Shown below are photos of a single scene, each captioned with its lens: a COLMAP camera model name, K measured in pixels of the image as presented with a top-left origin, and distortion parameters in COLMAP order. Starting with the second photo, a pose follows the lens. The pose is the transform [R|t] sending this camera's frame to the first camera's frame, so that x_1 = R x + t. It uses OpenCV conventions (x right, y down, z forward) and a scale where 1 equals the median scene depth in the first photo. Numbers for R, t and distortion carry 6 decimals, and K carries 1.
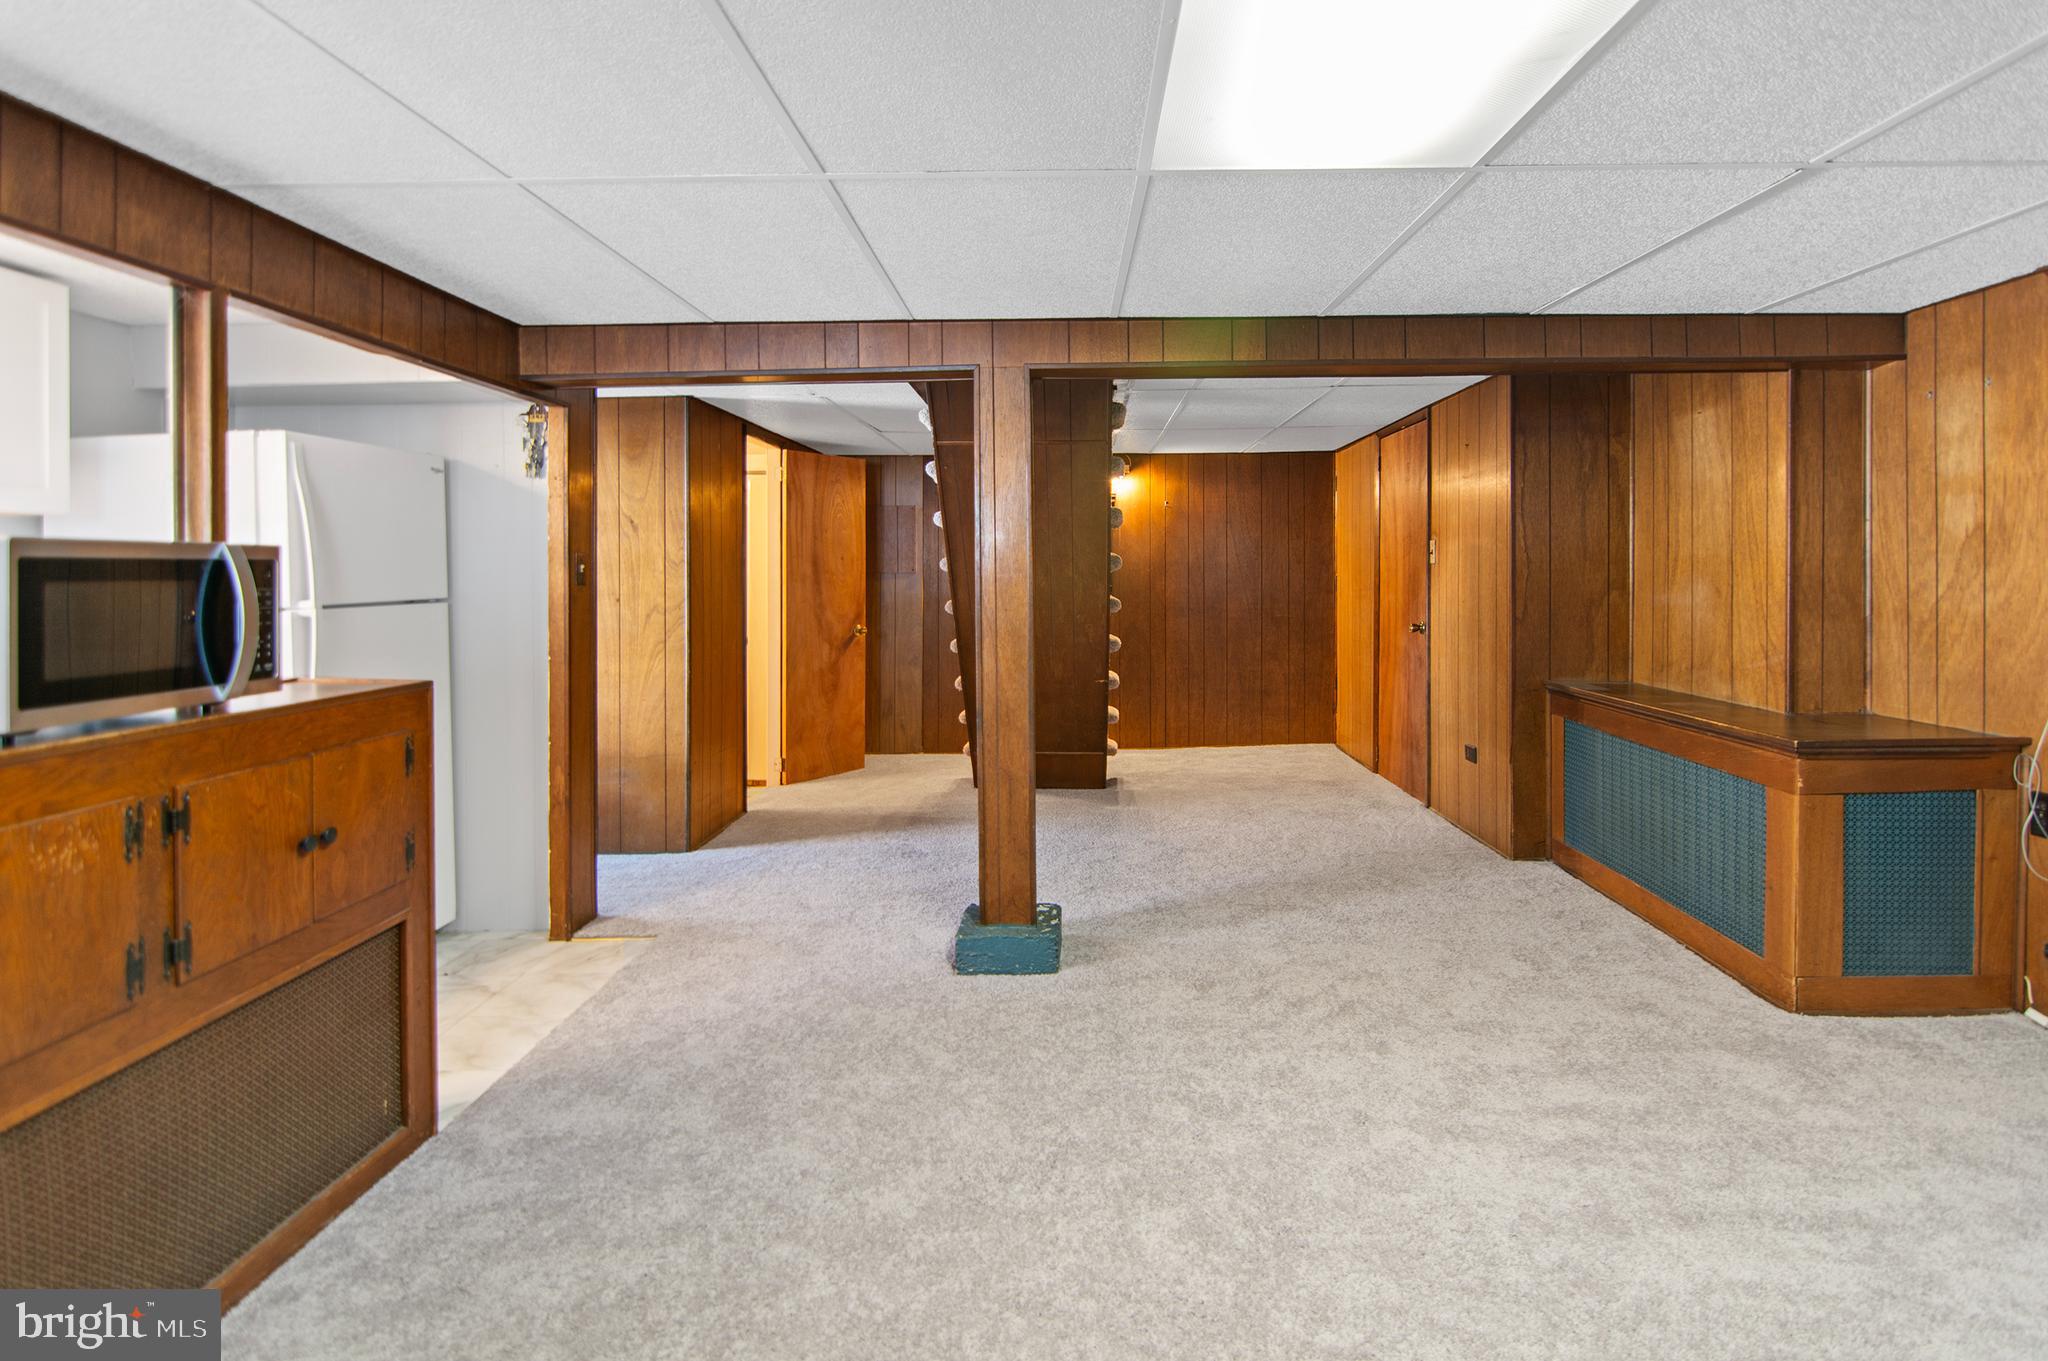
lens RADIAL K [[1040.5, 0, 1027.5], [0, 1040.5, 588.6], [0, 0, 1]] dist [-0.003719, -0.006282]
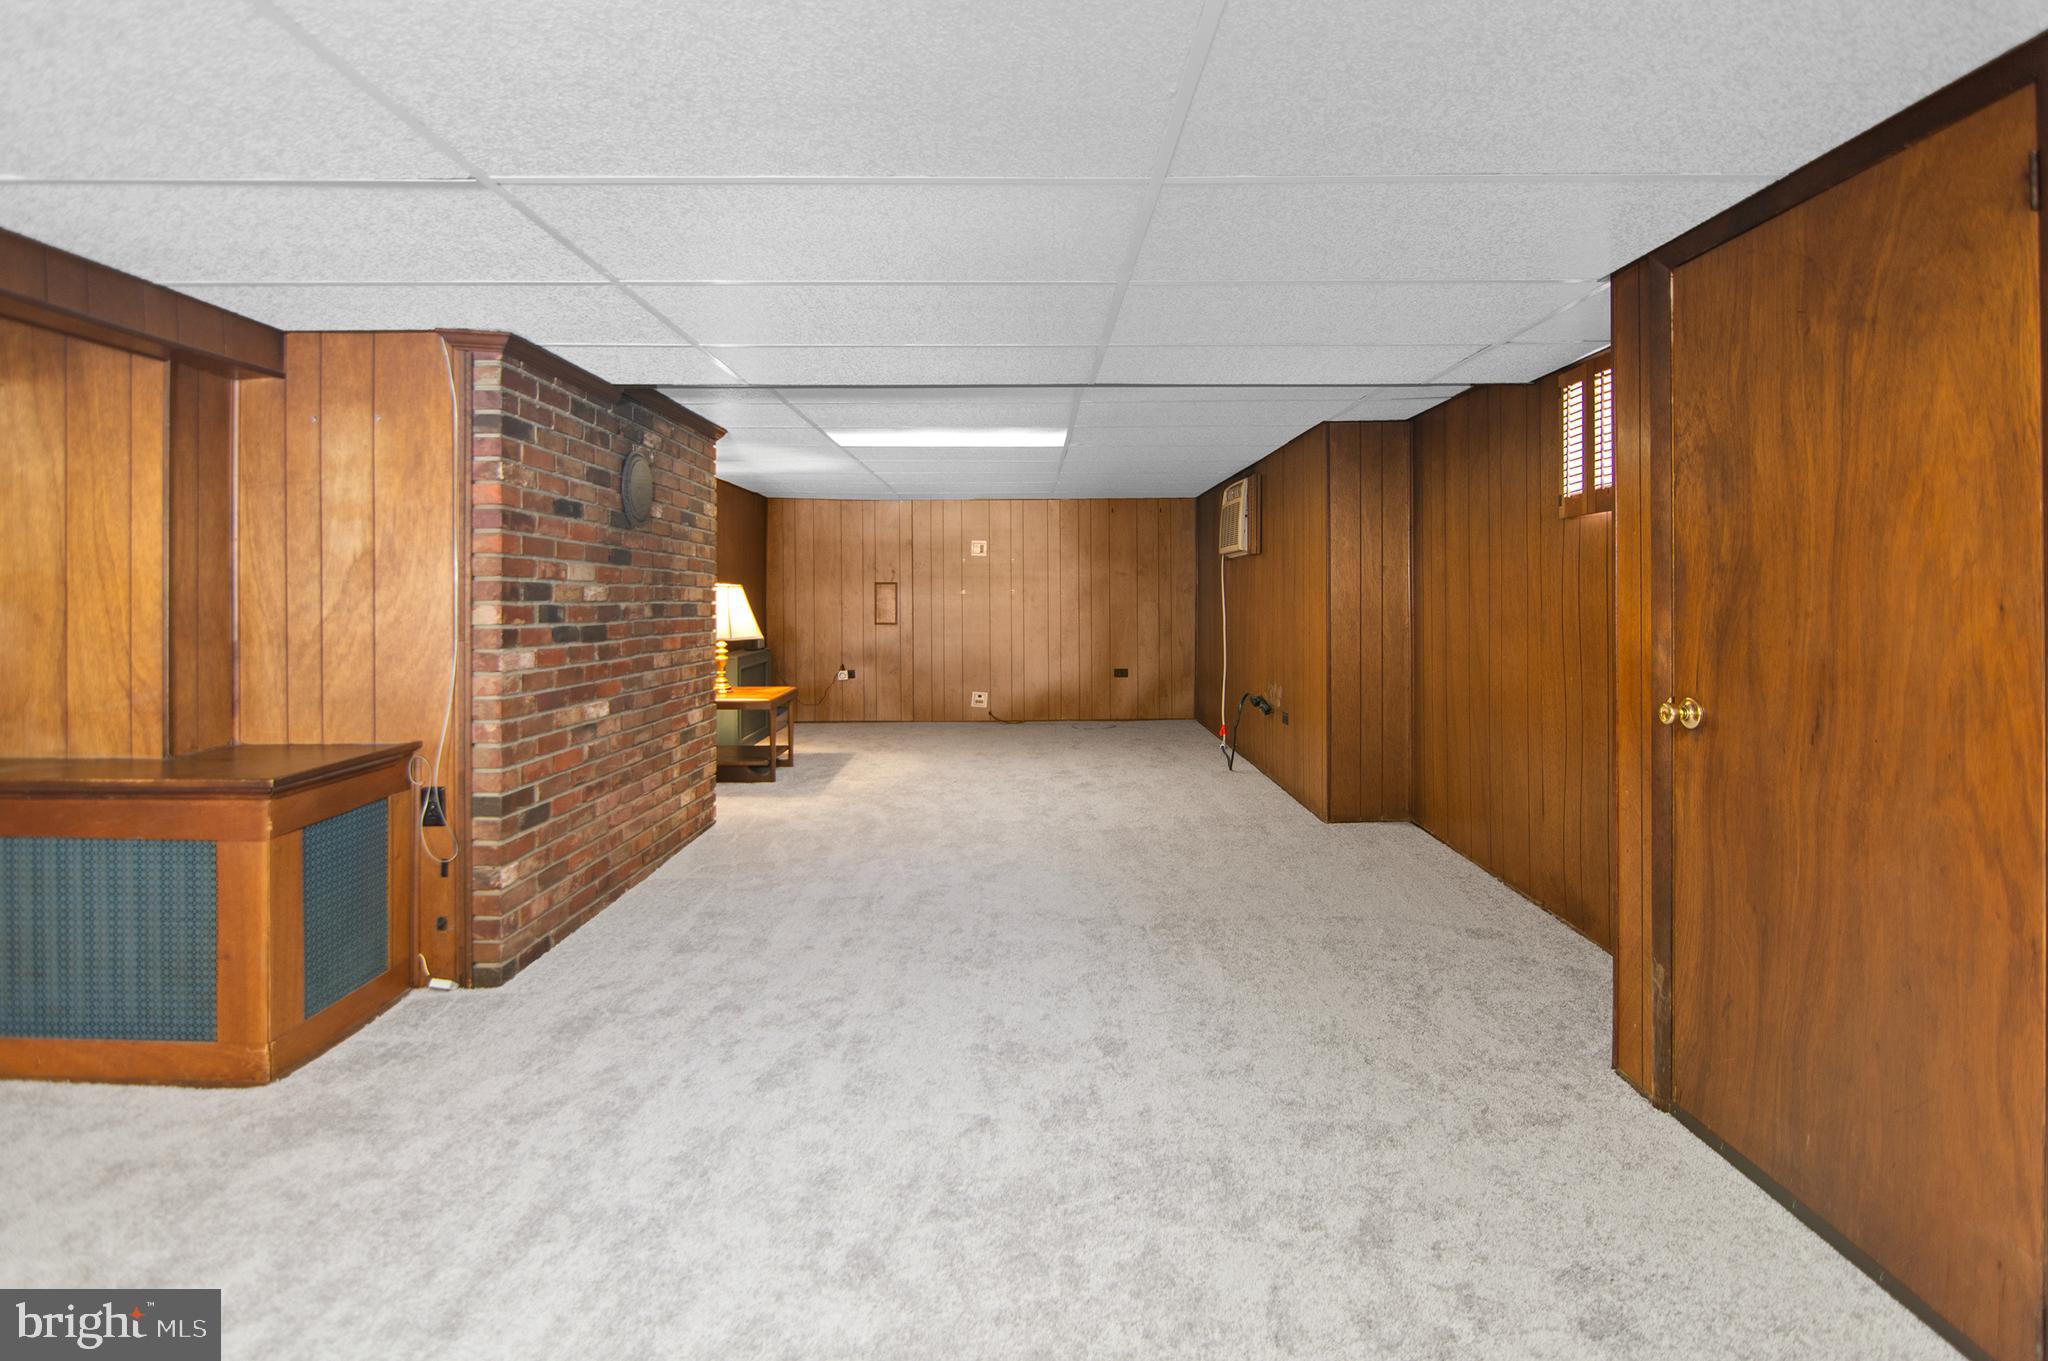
lens RADIAL K [[1028.7, 0, 1023.1], [0, 1028.7, 601.4], [0, 0, 1]] dist [-0.003821, -0.004830]
pose [[-0.048917, -0.000577, 0.998803, -0.168983], [0.017693, 0.999842, 0.001444, 0.001769], [-0.998646, 0.017742, -0.048899, 0.364769]]
